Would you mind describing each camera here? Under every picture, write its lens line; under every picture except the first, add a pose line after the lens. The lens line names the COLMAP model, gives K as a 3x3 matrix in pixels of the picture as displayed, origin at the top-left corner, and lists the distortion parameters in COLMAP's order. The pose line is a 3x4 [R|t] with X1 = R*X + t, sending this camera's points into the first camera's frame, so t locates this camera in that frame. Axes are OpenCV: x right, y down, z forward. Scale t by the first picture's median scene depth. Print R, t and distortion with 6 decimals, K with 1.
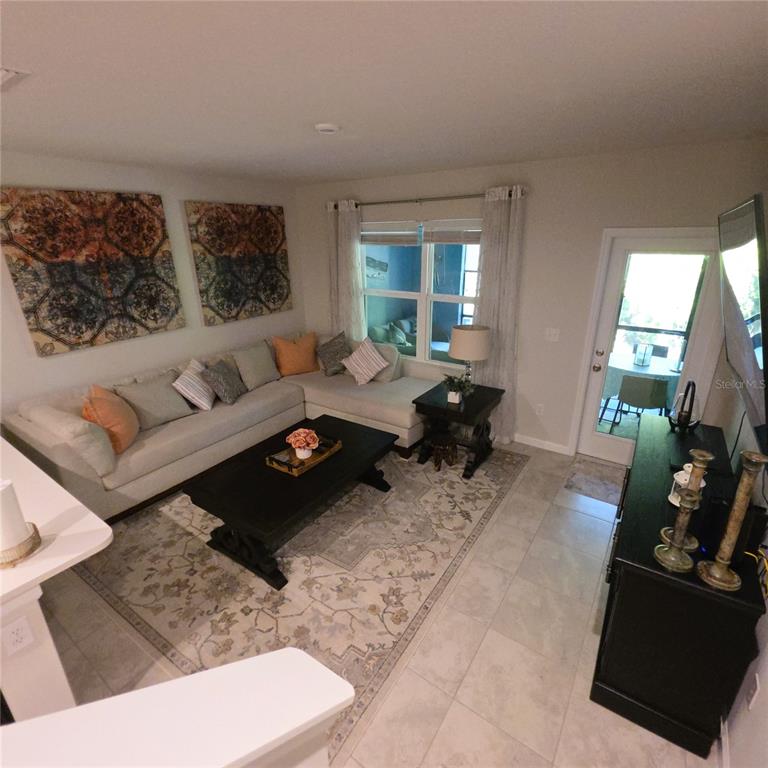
lens RADIAL K [[406.6, 0, 385.4], [0, 406.6, 380.8], [0, 0, 1]] dist [0.010485, -0.005622]
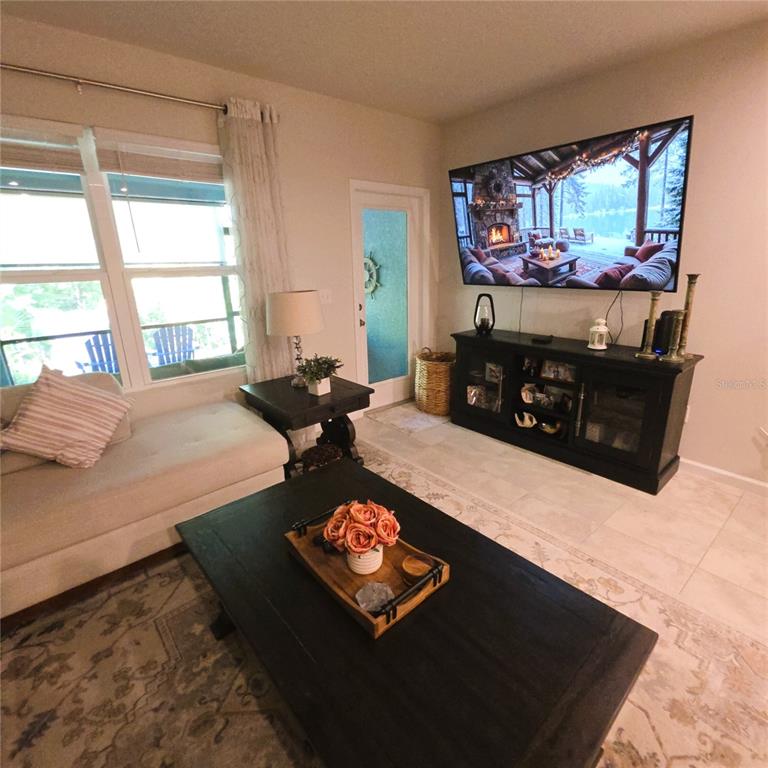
lens RADIAL K [[406.6, 0, 385.9], [0, 406.6, 381.4], [0, 0, 1]] dist [0.010485, -0.005622]
pose [[0.266131, -0.277171, 0.923228, -0.501424], [0.337762, 0.923860, 0.179997, -0.065358], [-0.902824, 0.263929, 0.339486, 0.710798]]
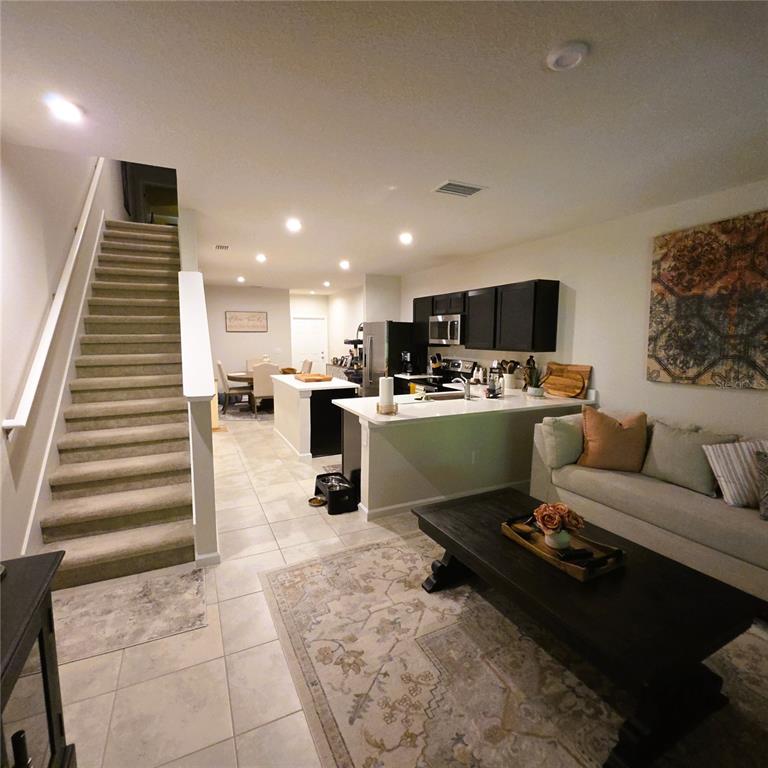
lens RADIAL K [[406.6, 0, 382.0], [0, 406.6, 381.3], [0, 0, 1]] dist [0.010485, -0.005622]
pose [[-0.494792, 0.106527, -0.862457, 0.455344], [-0.286654, 0.916902, 0.277705, -0.154893], [0.820372, 0.384632, -0.423140, 0.862494]]
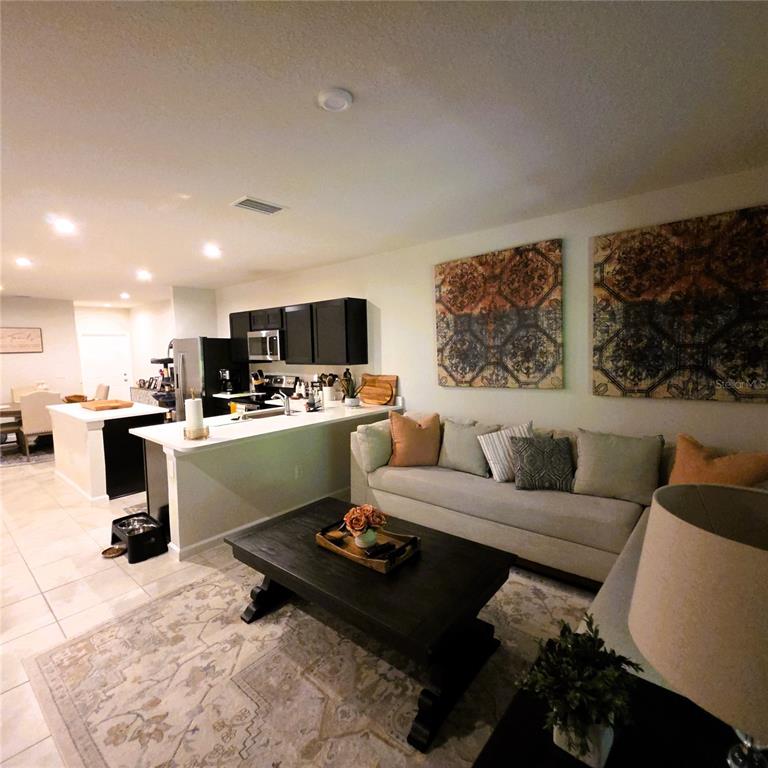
lens RADIAL K [[406.6, 0, 381.6], [0, 406.6, 381.7], [0, 0, 1]] dist [0.010485, -0.005622]
pose [[-0.111228, 0.094598, -0.989282, 0.446472], [-0.308035, 0.943151, 0.124820, -0.172761], [0.944851, 0.318617, -0.075766, 0.904045]]
